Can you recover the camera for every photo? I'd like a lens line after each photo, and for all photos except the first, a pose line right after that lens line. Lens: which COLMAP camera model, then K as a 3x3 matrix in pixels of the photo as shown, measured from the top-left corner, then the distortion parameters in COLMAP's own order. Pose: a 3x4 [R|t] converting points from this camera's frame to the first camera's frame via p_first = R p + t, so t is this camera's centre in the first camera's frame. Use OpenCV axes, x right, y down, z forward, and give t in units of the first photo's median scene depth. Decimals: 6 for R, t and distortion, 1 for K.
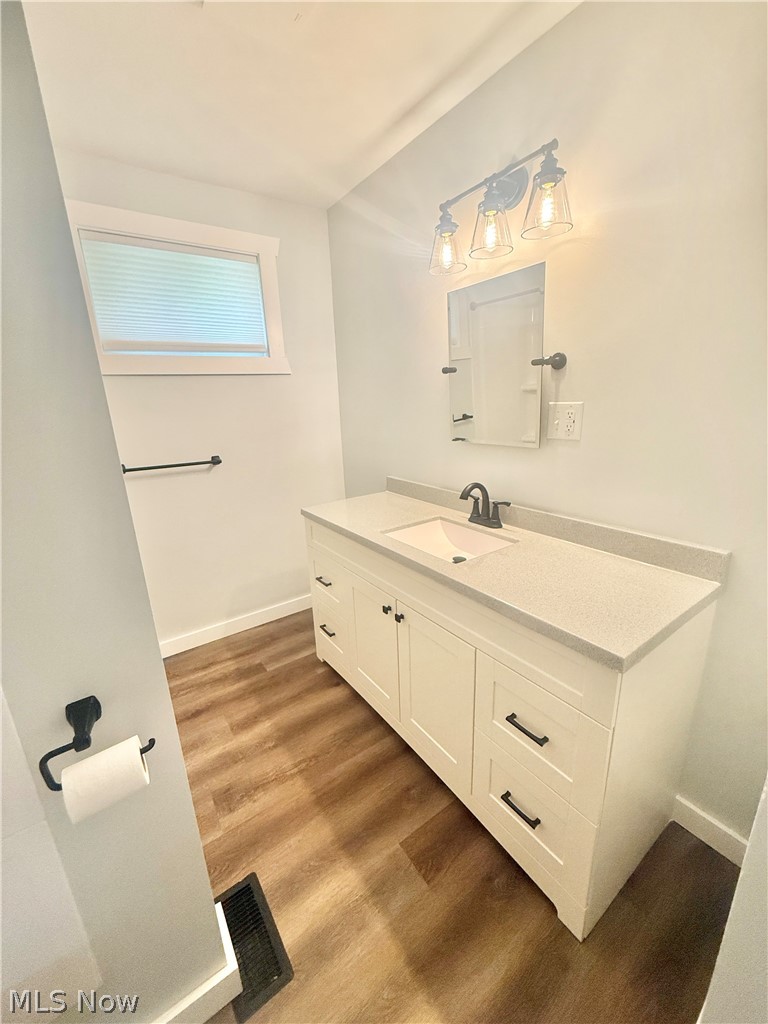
lens RADIAL K [[407.6, 0, 383.5], [0, 407.6, 509.6], [0, 0, 1]] dist [0.000291, 0.000019]
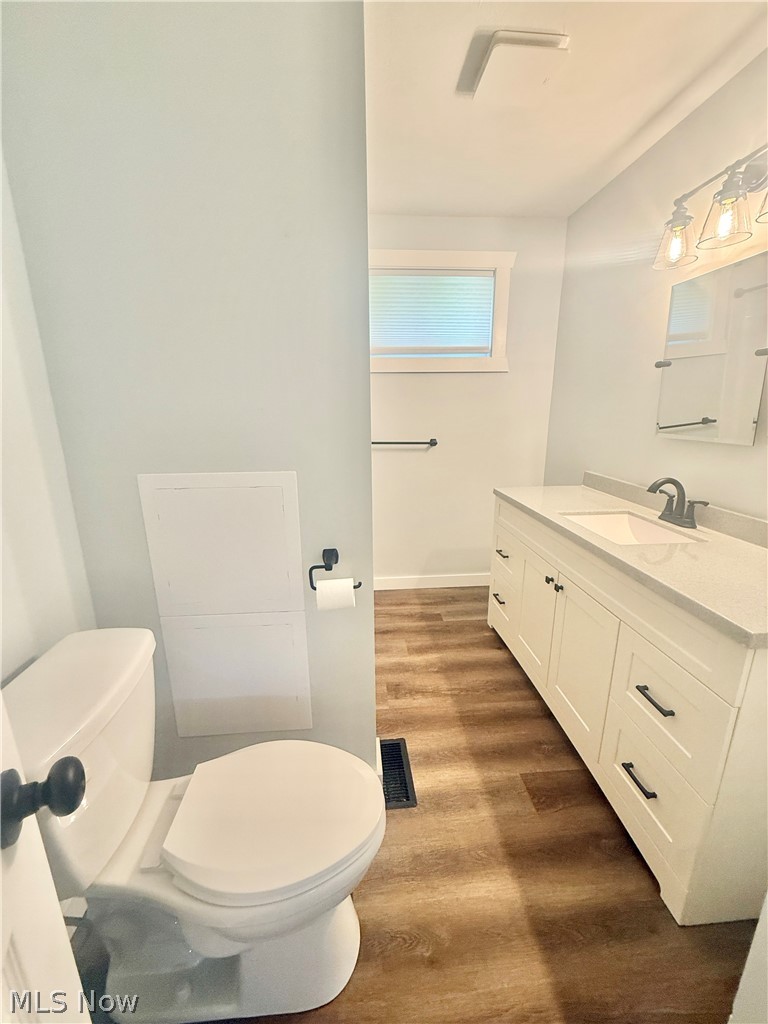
lens RADIAL K [[407.6, 0, 383.8], [0, 407.6, 511.1], [0, 0, 1]] dist [0.000291, 0.000019]
pose [[0.860016, 0.157423, -0.485377, 0.126257], [-0.159902, 0.986454, 0.036614, 0.089173], [0.484565, 0.046124, 0.873538, -0.191758]]
